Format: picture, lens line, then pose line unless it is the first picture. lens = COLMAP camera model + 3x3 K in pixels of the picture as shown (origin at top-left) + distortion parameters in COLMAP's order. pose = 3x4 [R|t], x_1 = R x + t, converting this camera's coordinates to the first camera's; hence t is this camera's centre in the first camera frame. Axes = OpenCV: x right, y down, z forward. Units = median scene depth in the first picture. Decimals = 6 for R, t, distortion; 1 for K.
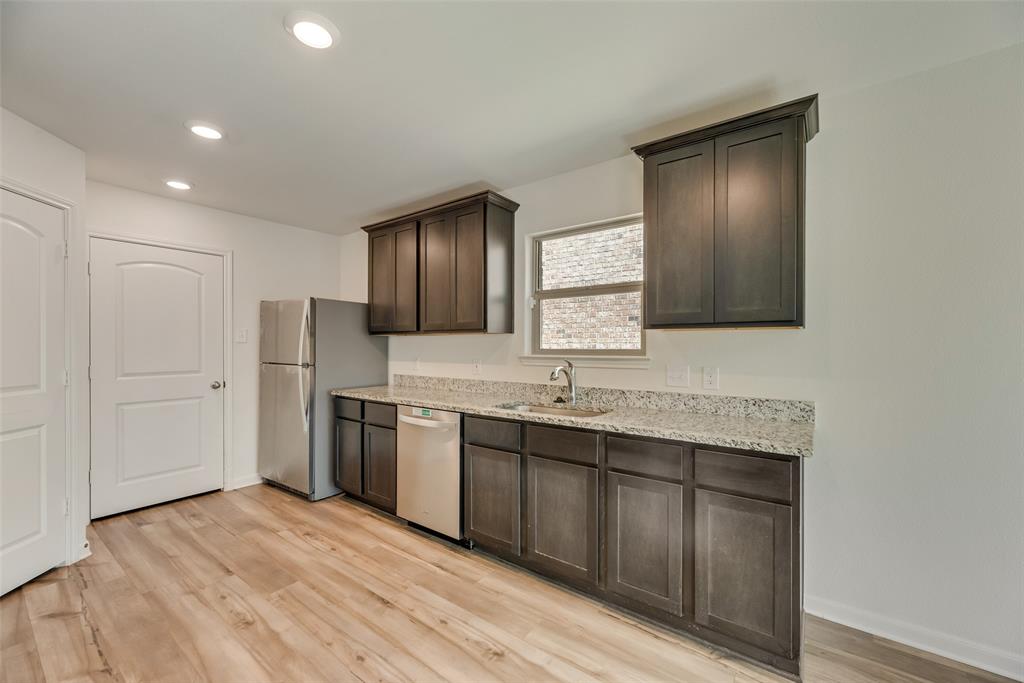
lens RADIAL K [[411.8, 0, 513.2], [0, 411.8, 347.6], [0, 0, 1]] dist [0.001550, -0.000122]
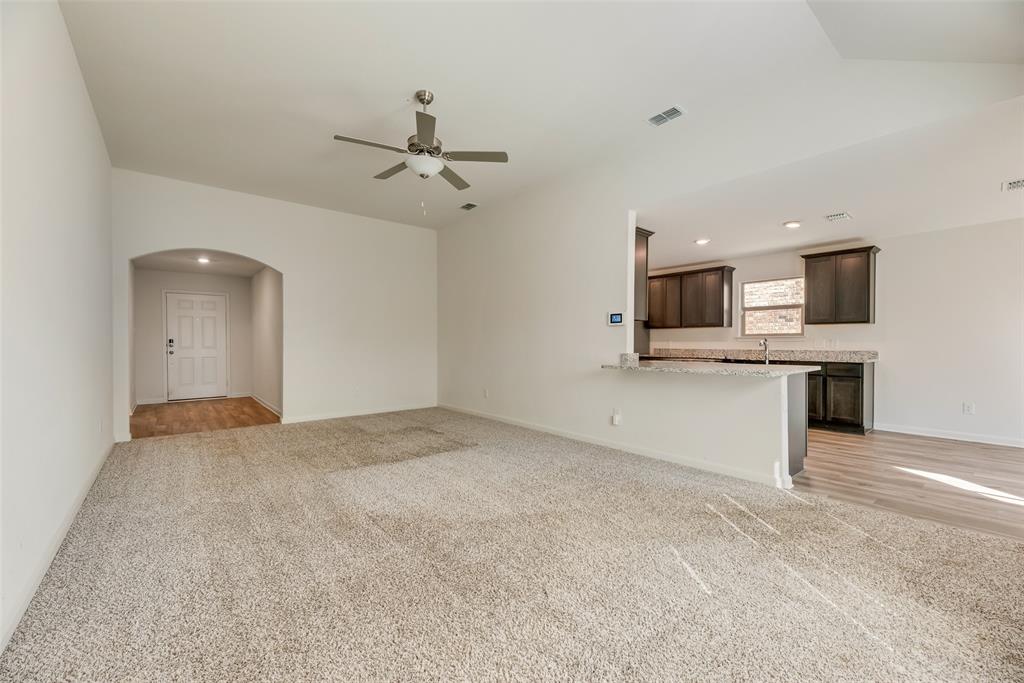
lens RADIAL K [[411.8, 0, 513.2], [0, 411.8, 347.6], [0, 0, 1]] dist [0.001550, -0.000122]
pose [[0.971425, 0.002678, -0.237331, -0.732997], [-0.000214, 0.999946, 0.010406, 0.062634], [0.237346, -0.010057, 0.971373, -1.689060]]
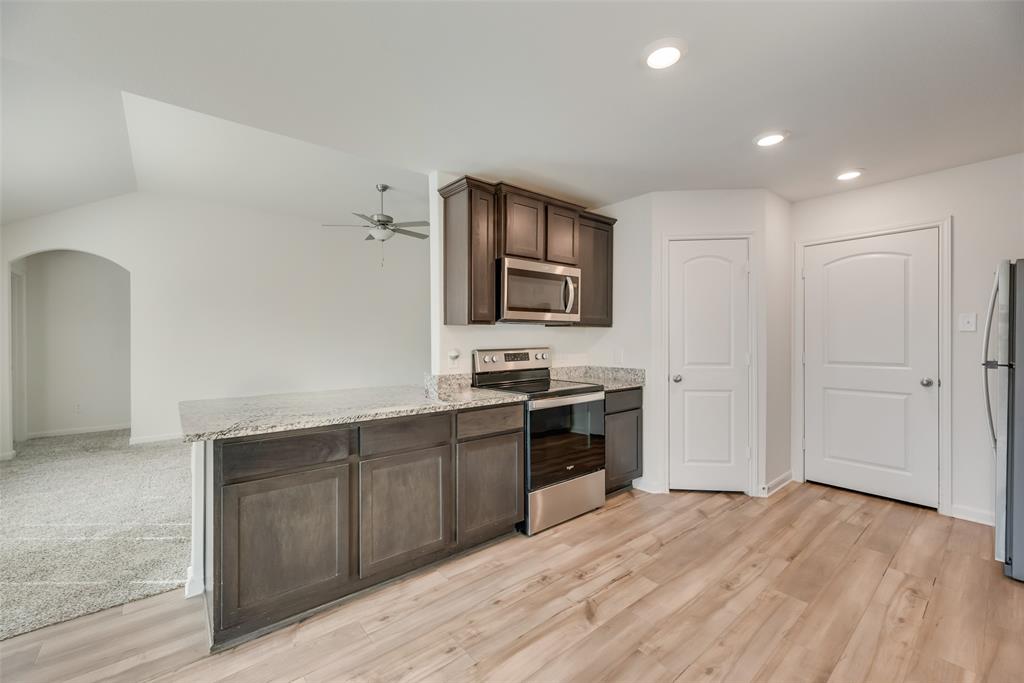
lens RADIAL K [[415.2, 0, 512.0], [0, 415.2, 341.5], [0, 0, 1]] dist [0.001511, 0.000050]
pose [[-0.234709, 0.009286, -0.972021, 0.426756], [-0.001996, 0.999948, 0.010034, 0.000505], [0.972064, 0.004295, -0.234678, 0.521926]]
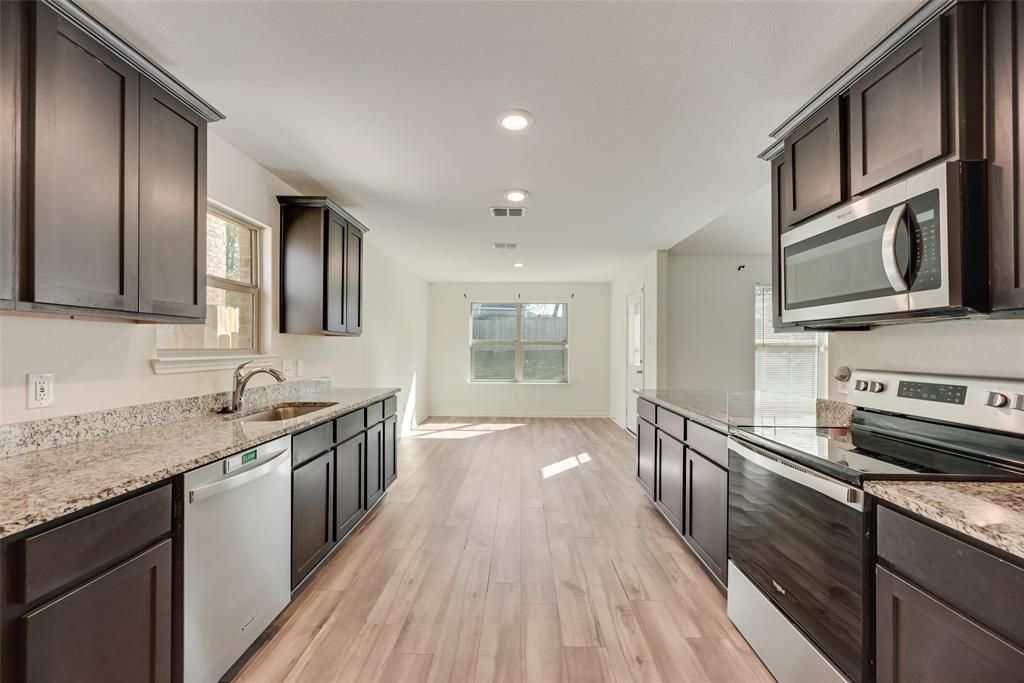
lens RADIAL K [[411.8, 0, 513.2], [0, 411.8, 347.6], [0, 0, 1]] dist [0.001550, -0.000122]
pose [[-0.582956, -0.004417, 0.812492, -0.970579], [-0.003299, 0.999990, 0.003069, -0.003509], [-0.812497, -0.000891, -0.582965, 1.091290]]
